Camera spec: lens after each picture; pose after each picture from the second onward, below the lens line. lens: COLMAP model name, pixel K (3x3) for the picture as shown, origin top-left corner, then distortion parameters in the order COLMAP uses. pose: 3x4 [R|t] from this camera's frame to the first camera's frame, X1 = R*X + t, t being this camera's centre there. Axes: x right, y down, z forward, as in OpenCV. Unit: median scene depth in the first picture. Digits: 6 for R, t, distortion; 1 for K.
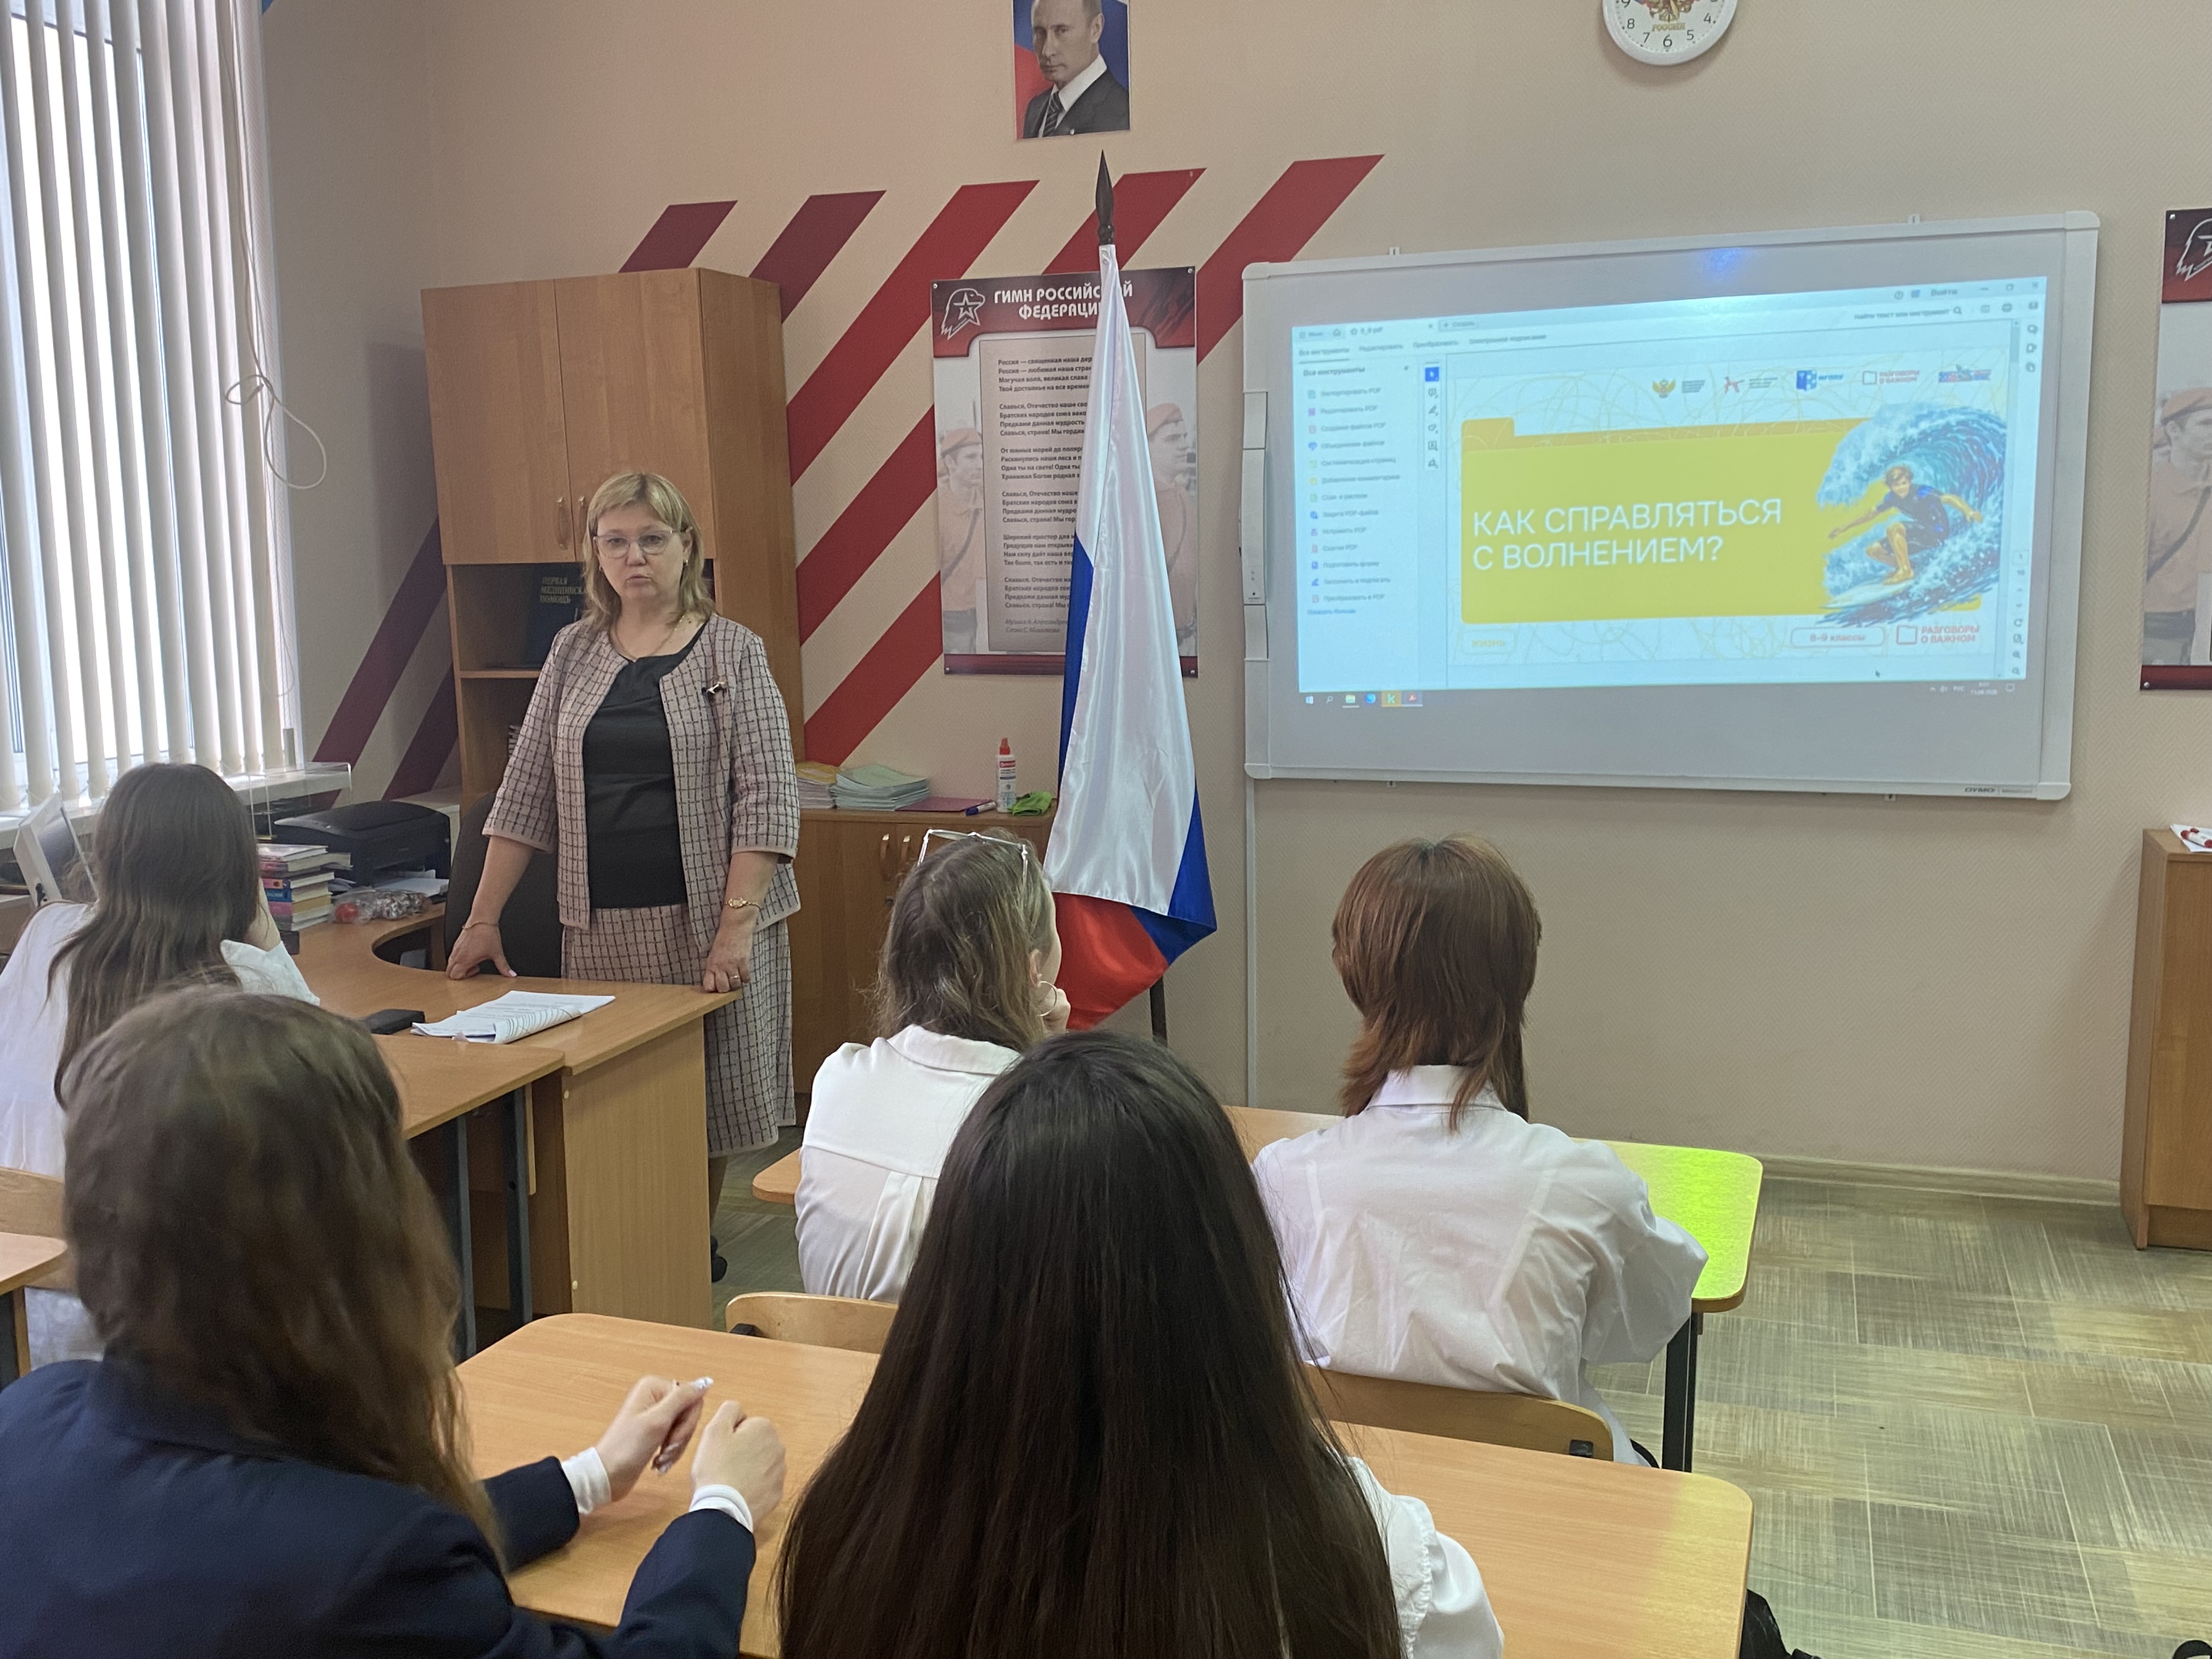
lens RADIAL K [[2027.4, 0, 1108.3], [0, 2027.4, 832.4], [0, 0, 1]] dist [0.021934, 0.000000]
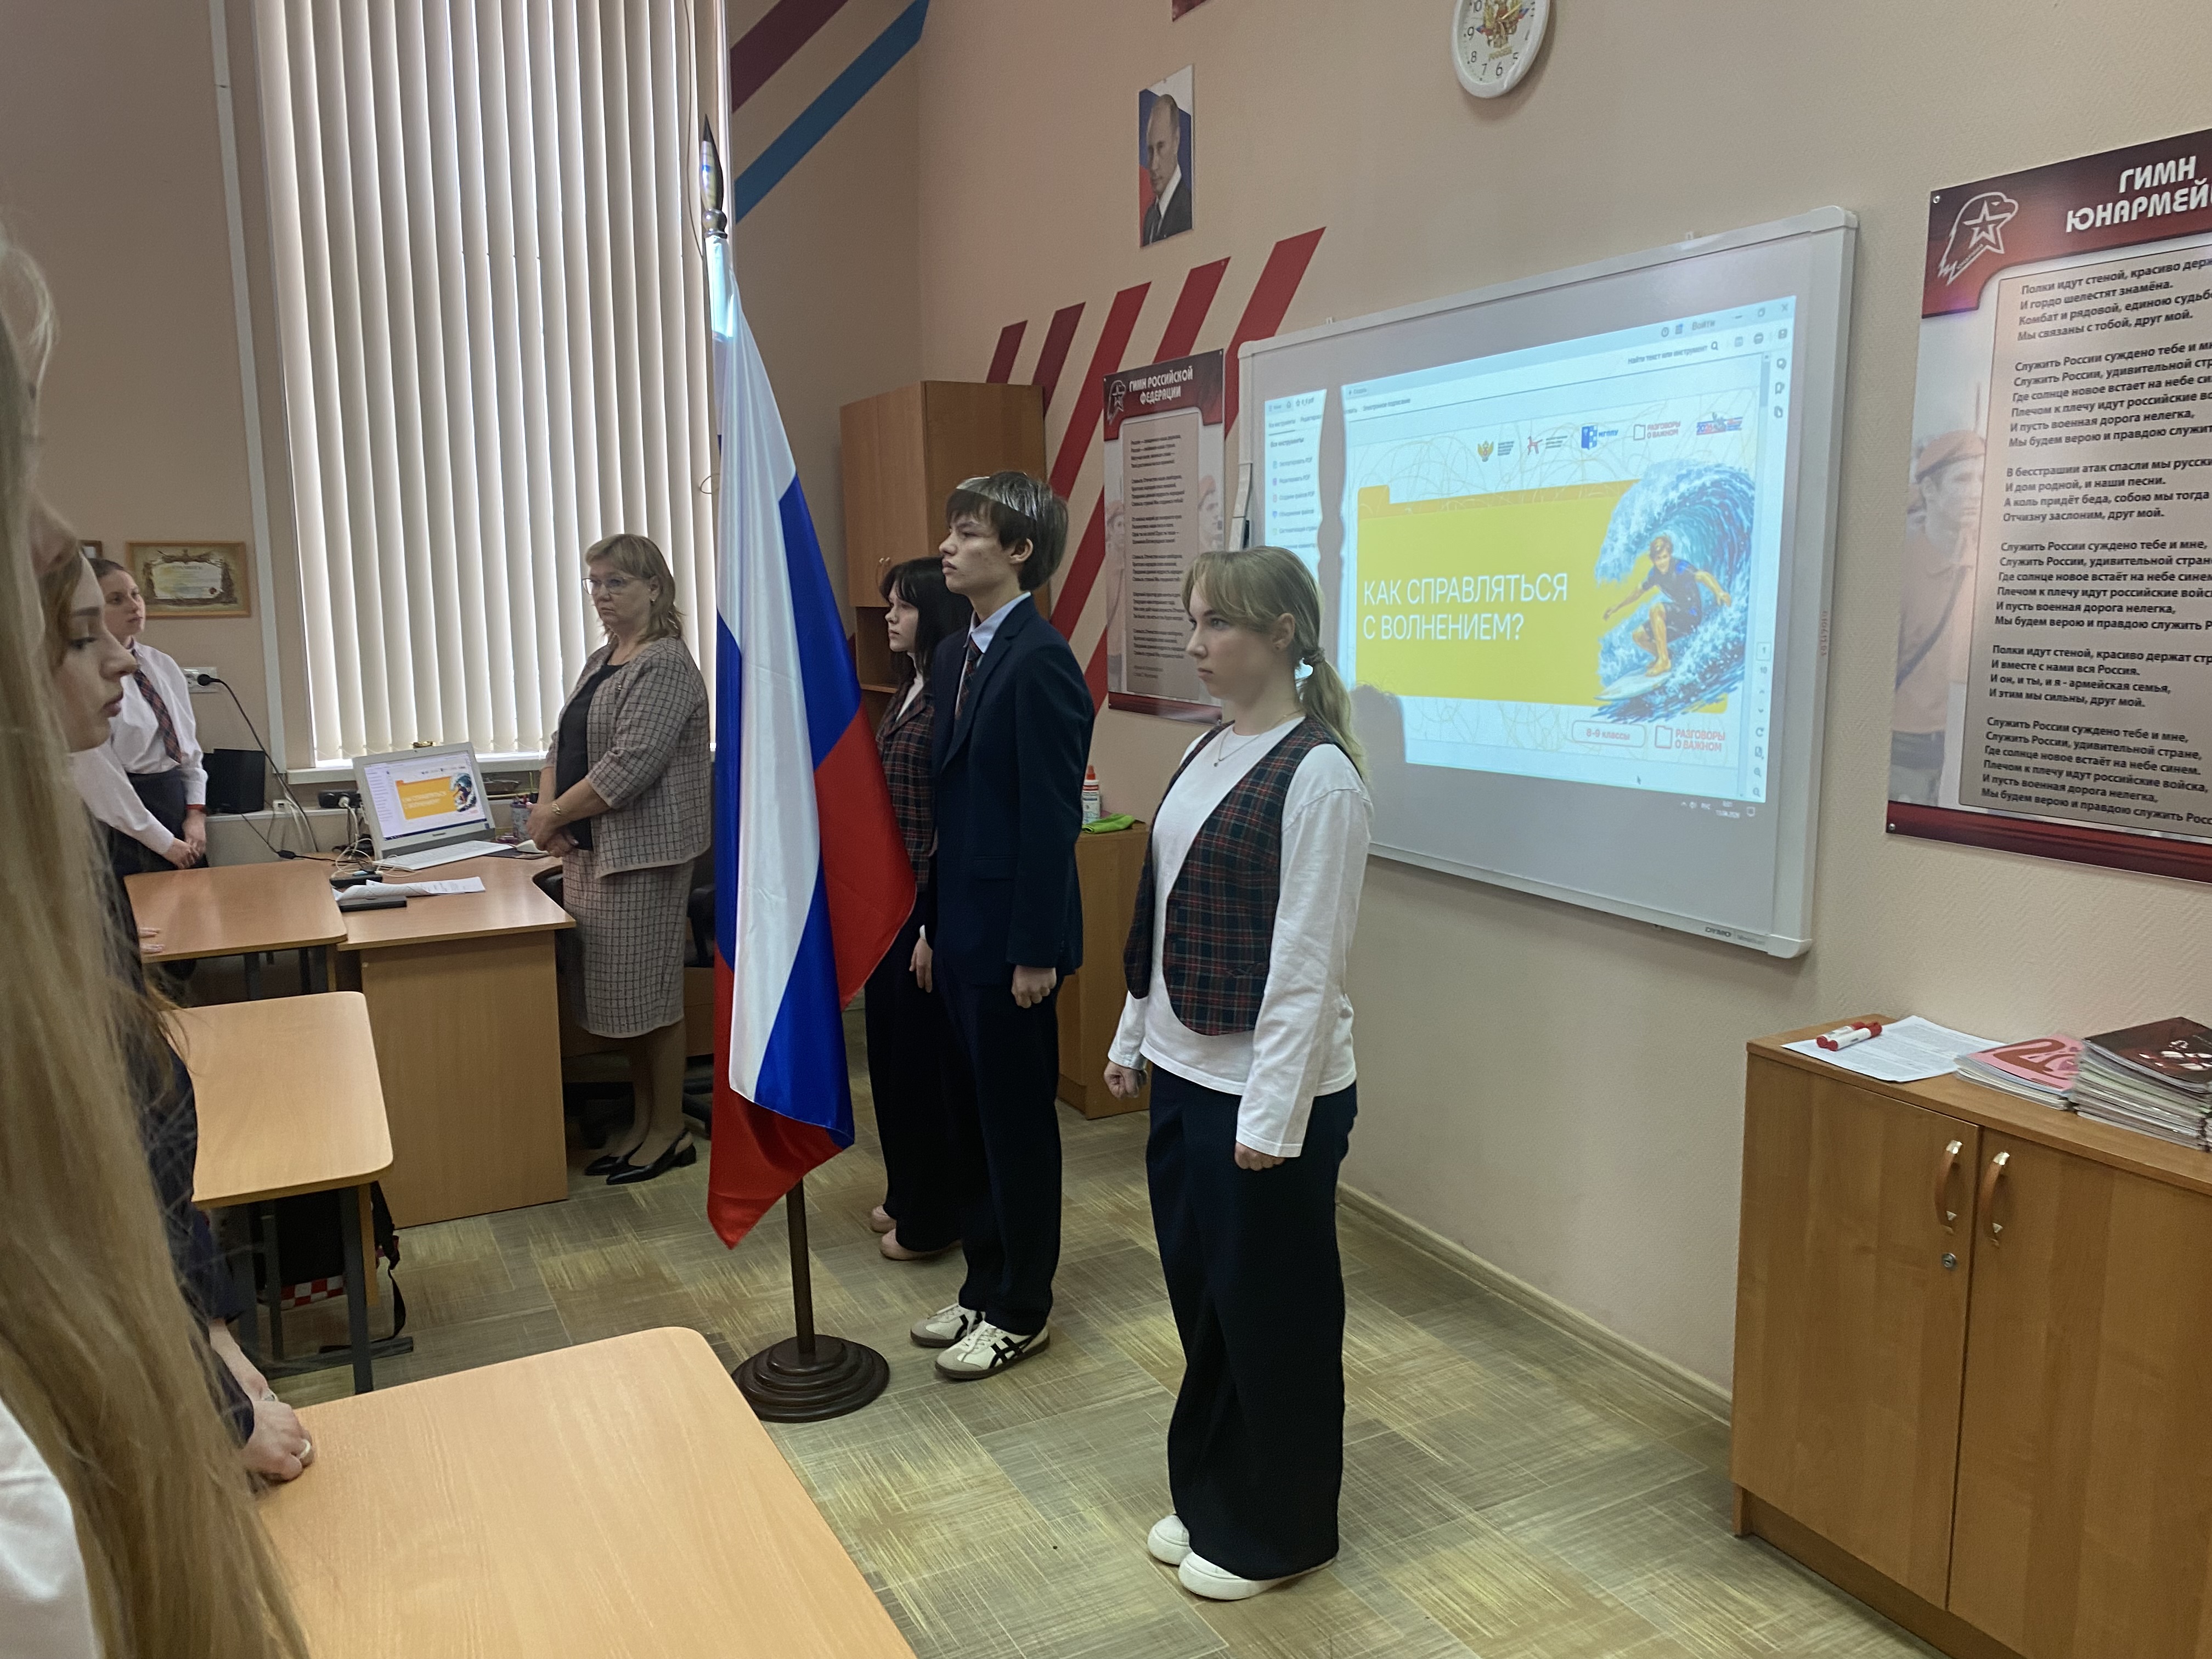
lens RADIAL K [[1701.0, 0, 1100.2], [0, 1701.0, 860.9], [0, 0, 1]] dist [0.020080, -0.003797]
pose [[0.717467, 0.129944, -0.684365, 0.676036], [-0.114706, 0.991074, 0.067926, -0.063747], [0.687083, 0.029766, 0.725969, 0.311026]]
